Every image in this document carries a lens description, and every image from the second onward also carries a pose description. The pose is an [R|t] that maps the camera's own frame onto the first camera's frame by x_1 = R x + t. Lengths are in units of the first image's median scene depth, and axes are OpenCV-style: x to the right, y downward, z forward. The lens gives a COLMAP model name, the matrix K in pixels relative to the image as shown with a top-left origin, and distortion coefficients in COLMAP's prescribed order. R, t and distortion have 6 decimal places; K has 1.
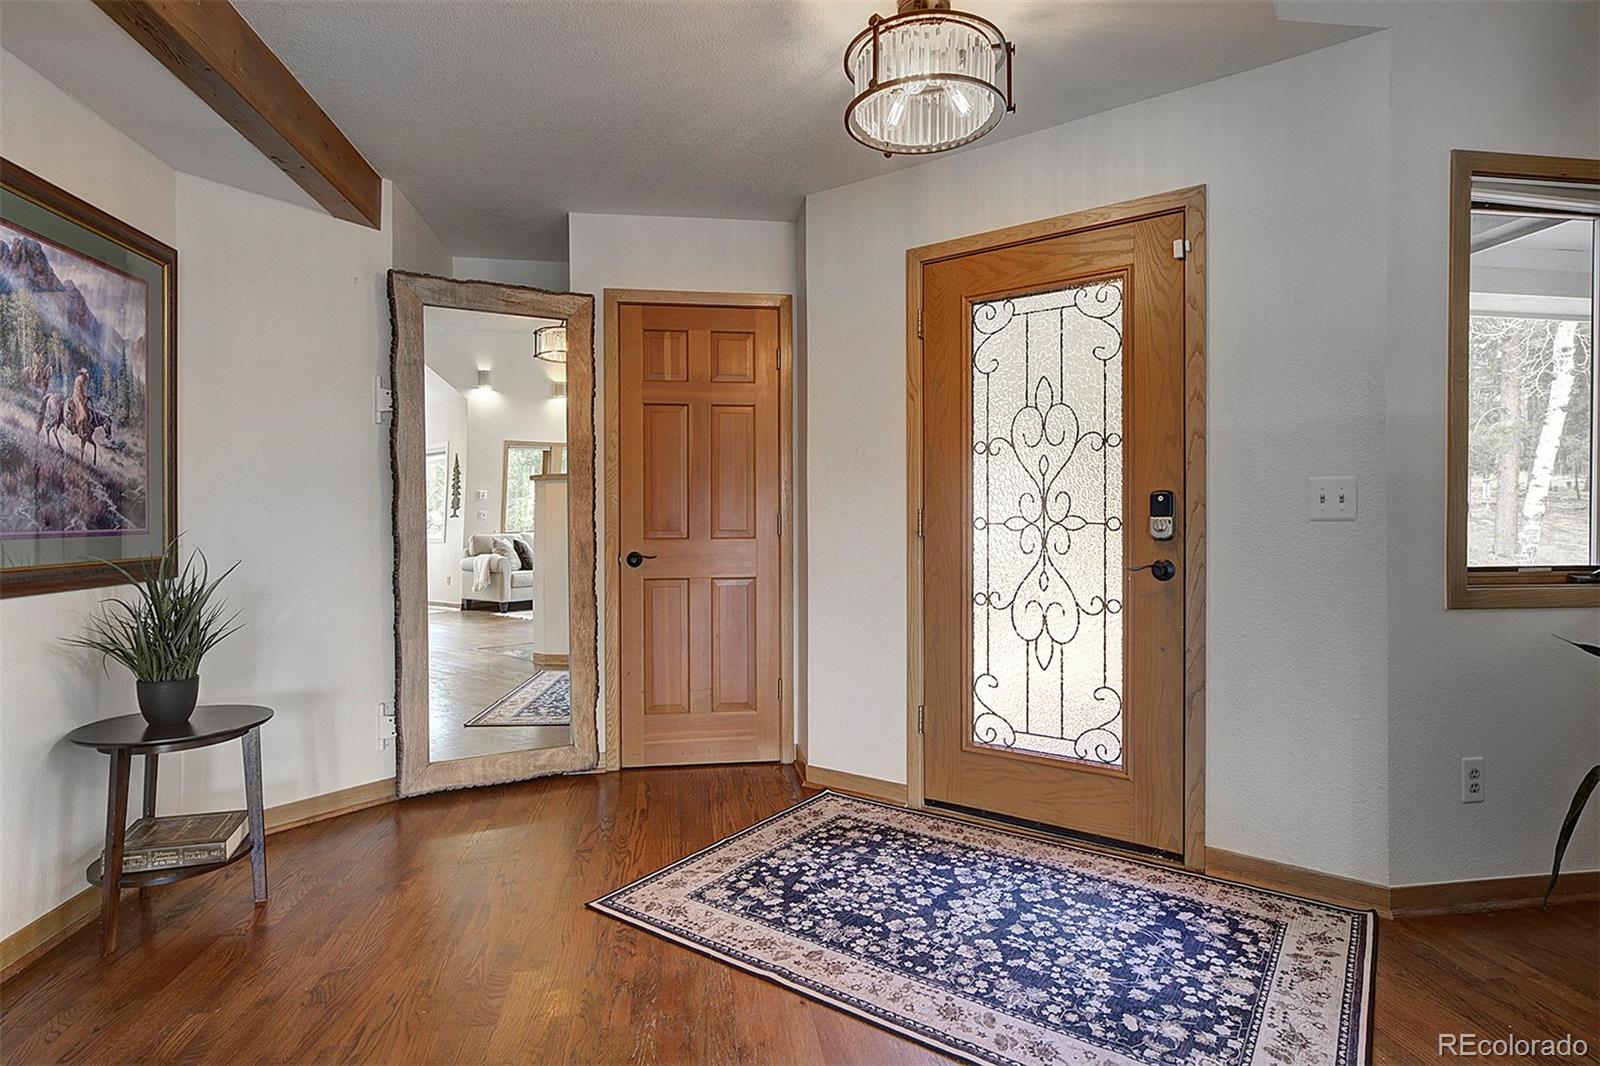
lens RADIAL K [[855.0, 0, 807.6], [0, 855.0, 527.1], [0, 0, 1]] dist [0.003109, 0.000231]
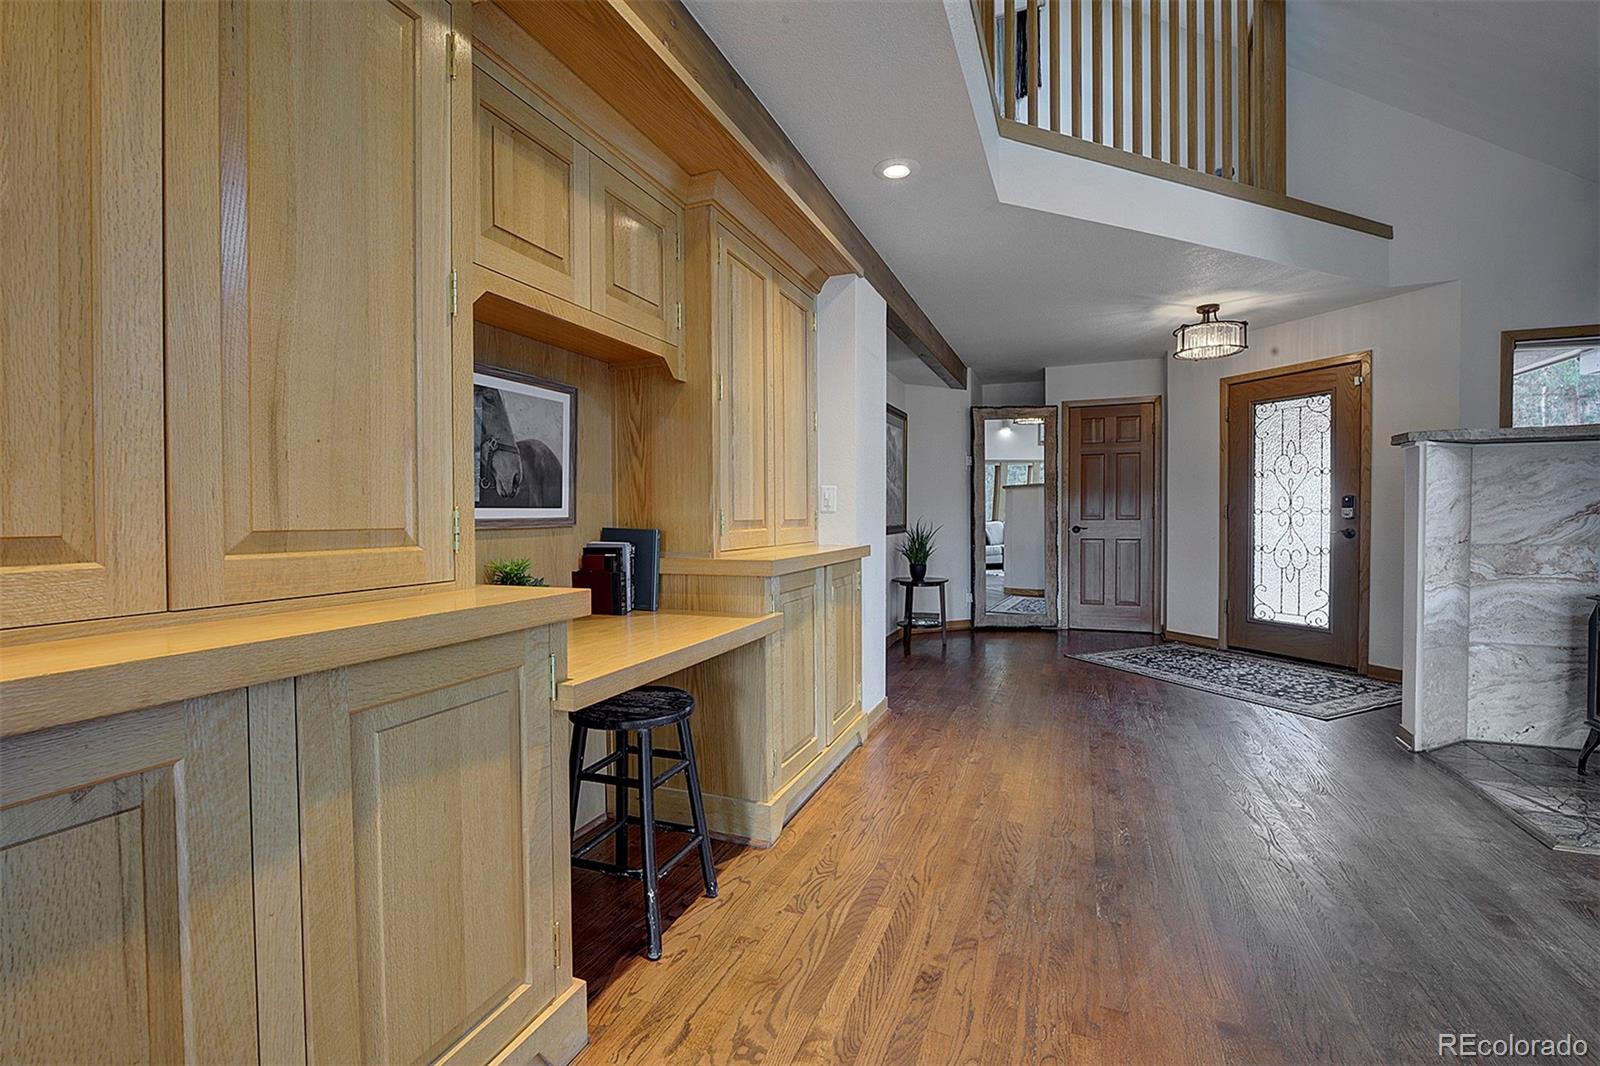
lens RADIAL K [[701.3, 0, 803.8], [0, 701.3, 530.5], [0, 0, 1]] dist [-0.010376, -0.000025]
pose [[0.862720, 0.009404, -0.505595, 0.110143], [0.000711, 0.999804, 0.019809, 0.007150], [0.505682, -0.017449, 0.862543, -1.009229]]
